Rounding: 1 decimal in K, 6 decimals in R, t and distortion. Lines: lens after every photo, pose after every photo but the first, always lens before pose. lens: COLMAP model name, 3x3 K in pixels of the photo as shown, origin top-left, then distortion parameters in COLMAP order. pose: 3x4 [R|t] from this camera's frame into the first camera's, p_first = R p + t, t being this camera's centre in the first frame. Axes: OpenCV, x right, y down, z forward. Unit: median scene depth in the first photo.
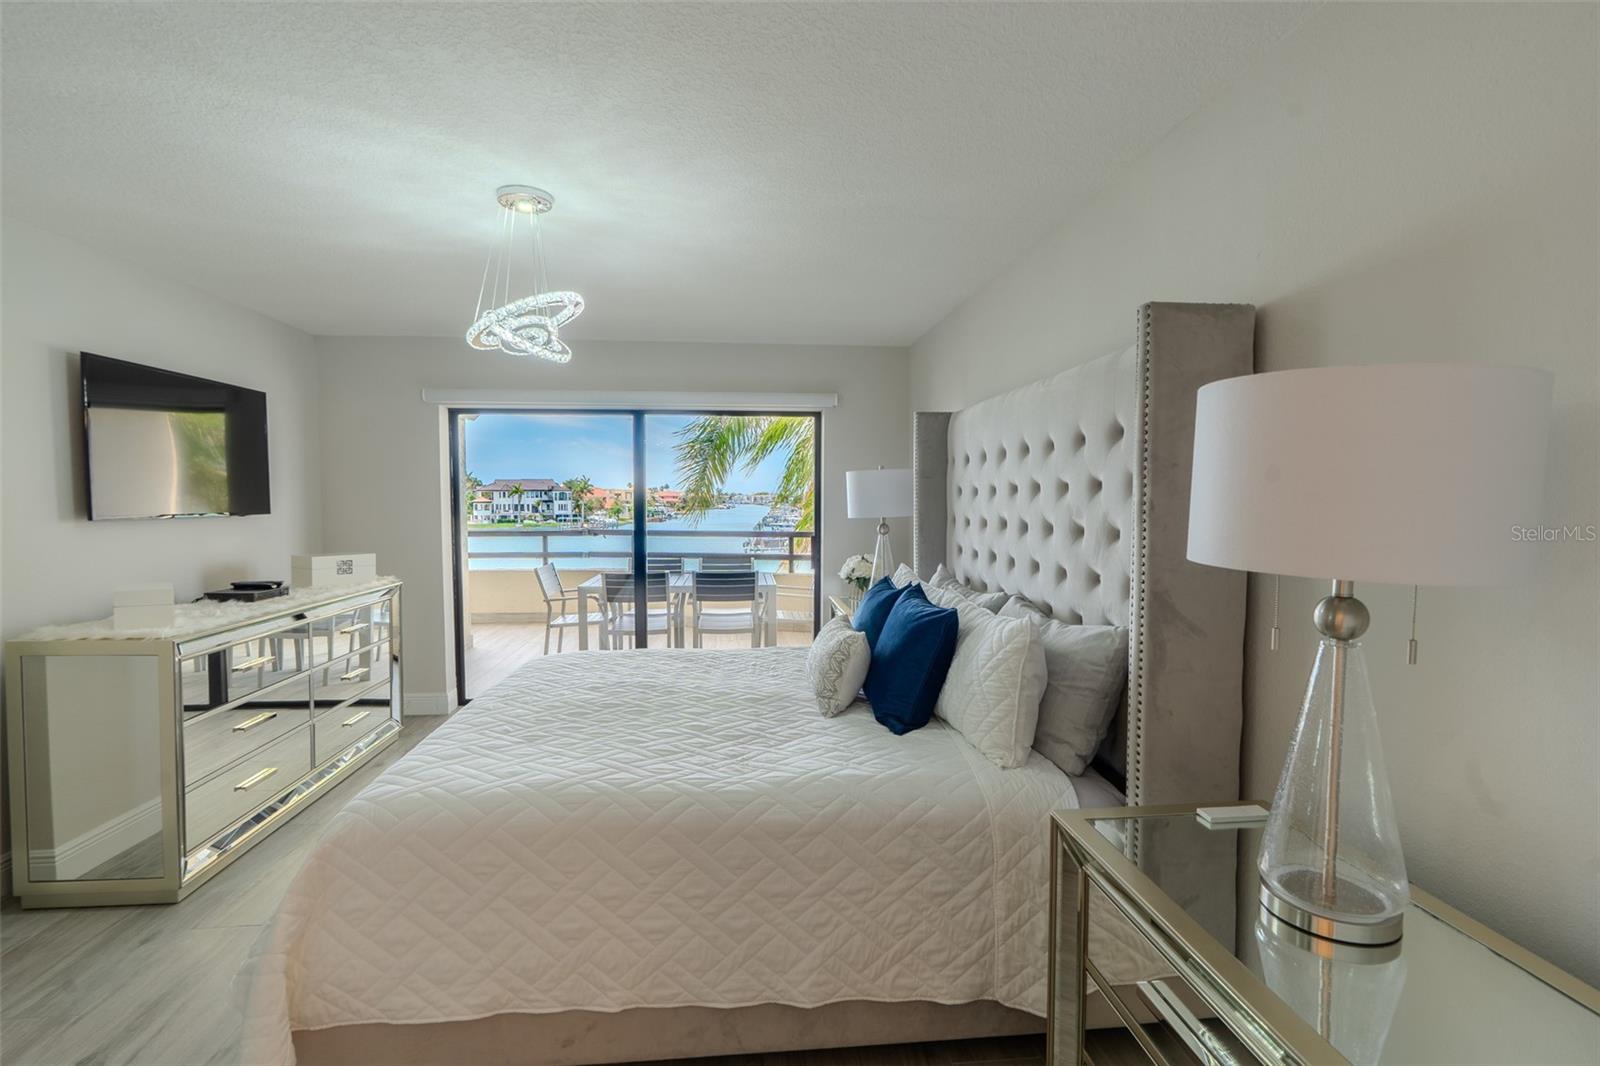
lens RADIAL K [[748.2, 0, 800.0], [0, 748.2, 533.0], [0, 0, 1]] dist [-0.003200, -0.000012]
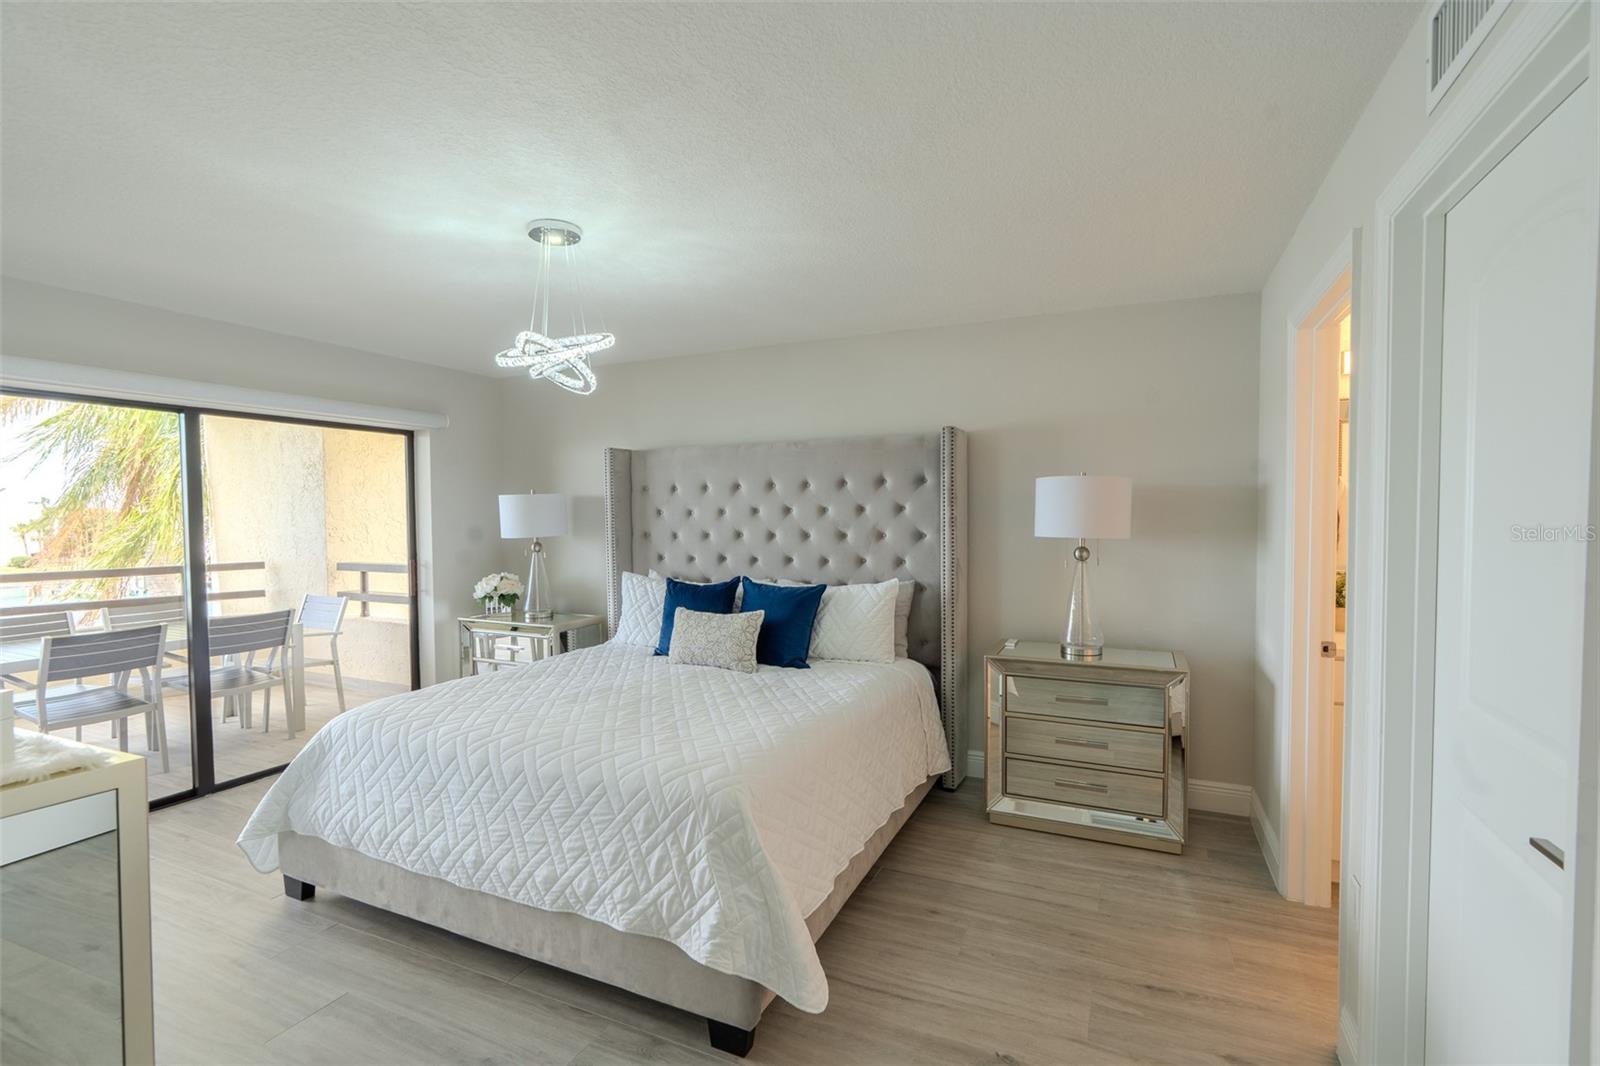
lens RADIAL K [[727.5, 0, 799.3], [0, 727.5, 537.0], [0, 0, 1]] dist [-0.004815, 0.000312]
pose [[0.515405, -0.034789, 0.856240, -0.530075], [0.051550, 0.998625, 0.009545, -0.009317], [-0.855395, 0.039220, 0.516490, 0.102332]]
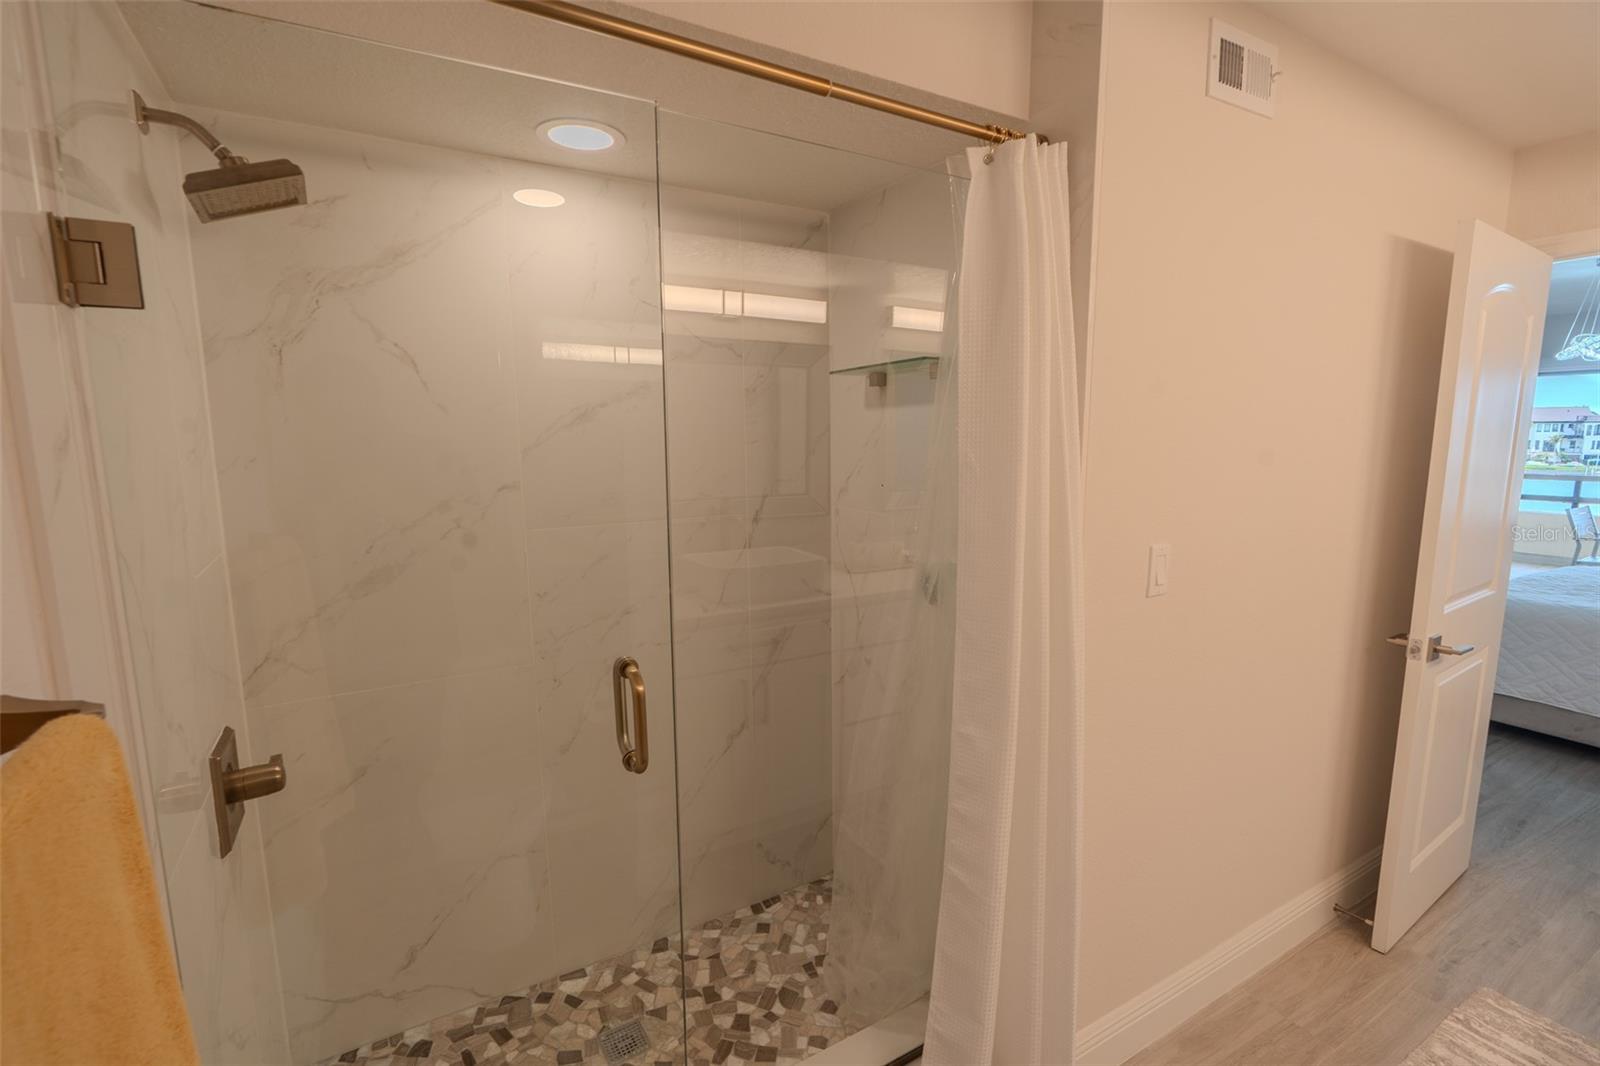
lens RADIAL K [[727.5, 0, 799.3], [0, 727.5, 537.0], [0, 0, 1]] dist [-0.004815, 0.000312]
pose [[0.418445, 0.122638, -0.899924, 0.167954], [-0.036886, 0.992319, 0.118078, 0.005522], [0.907493, -0.016214, 0.419755, -0.576281]]
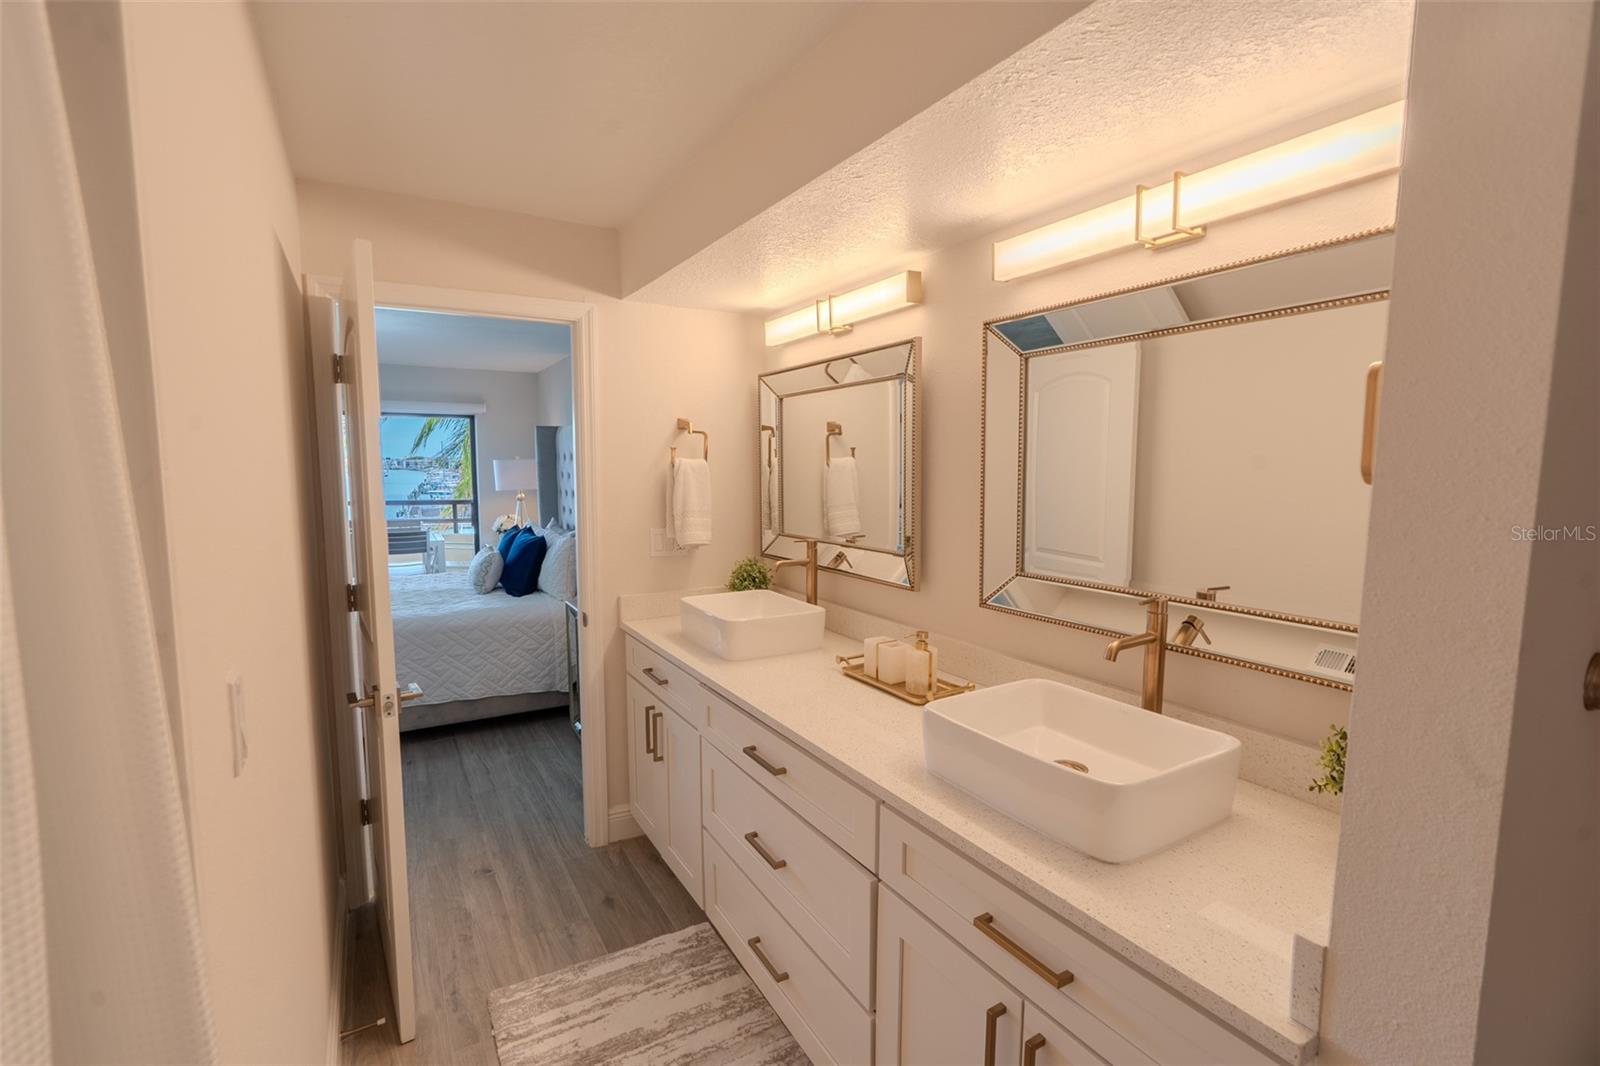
lens RADIAL K [[727.5, 0, 799.3], [0, 727.5, 537.0], [0, 0, 1]] dist [-0.004815, 0.000312]
pose [[0.907626, -0.038774, 0.417986, 0.002209], [0.016087, 0.998206, 0.057666, -0.000941], [-0.419472, -0.045615, 0.906621, -0.518688]]
